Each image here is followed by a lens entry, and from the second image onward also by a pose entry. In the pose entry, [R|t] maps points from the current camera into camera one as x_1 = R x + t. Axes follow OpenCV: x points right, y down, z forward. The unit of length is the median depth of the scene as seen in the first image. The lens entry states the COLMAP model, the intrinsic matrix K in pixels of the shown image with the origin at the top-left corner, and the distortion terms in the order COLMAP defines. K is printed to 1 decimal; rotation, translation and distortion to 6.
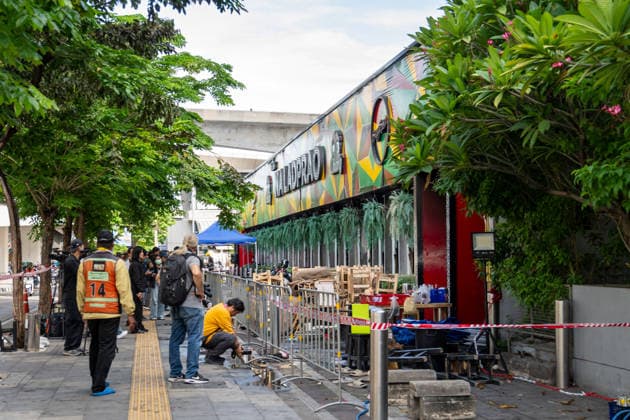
lens RADIAL K [[839.3, 0, 315.0], [0, 839.3, 210.0], [0, 0, 1]] dist [0.003305, 0.001874]
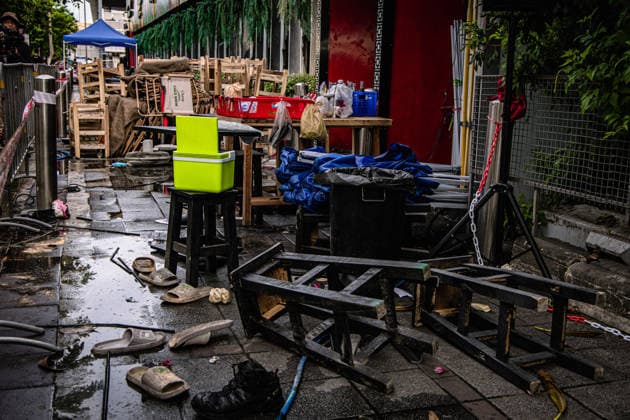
lens RADIAL K [[675.8, 0, 315.0], [0, 675.8, 210.0], [0, 0, 1]] dist [-0.007220, 0.010440]
pose [[0.988769, 0.012381, 0.148937, 0.038117], [-0.049737, 0.967017, 0.249808, 0.045115], [-0.140932, -0.254410, 0.956773, 0.419954]]
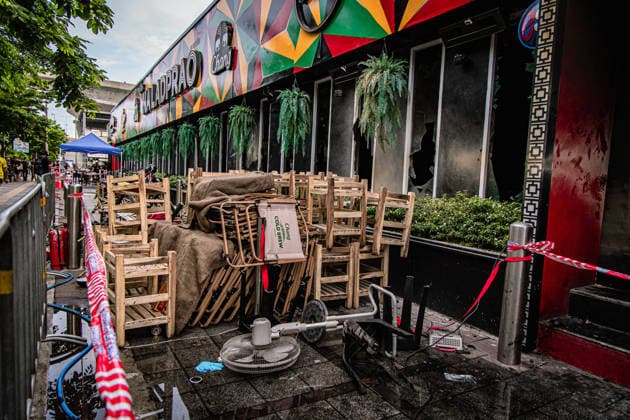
lens RADIAL K [[409.4, 0, 315.0], [0, 409.4, 210.0], [0, 0, 1]] dist [0.004621, 0.001549]
pose [[0.934440, 0.028031, 0.355016, -0.045234], [-0.077896, 0.988845, 0.126955, 0.056030], [-0.347497, -0.146286, 0.926200, 0.742530]]
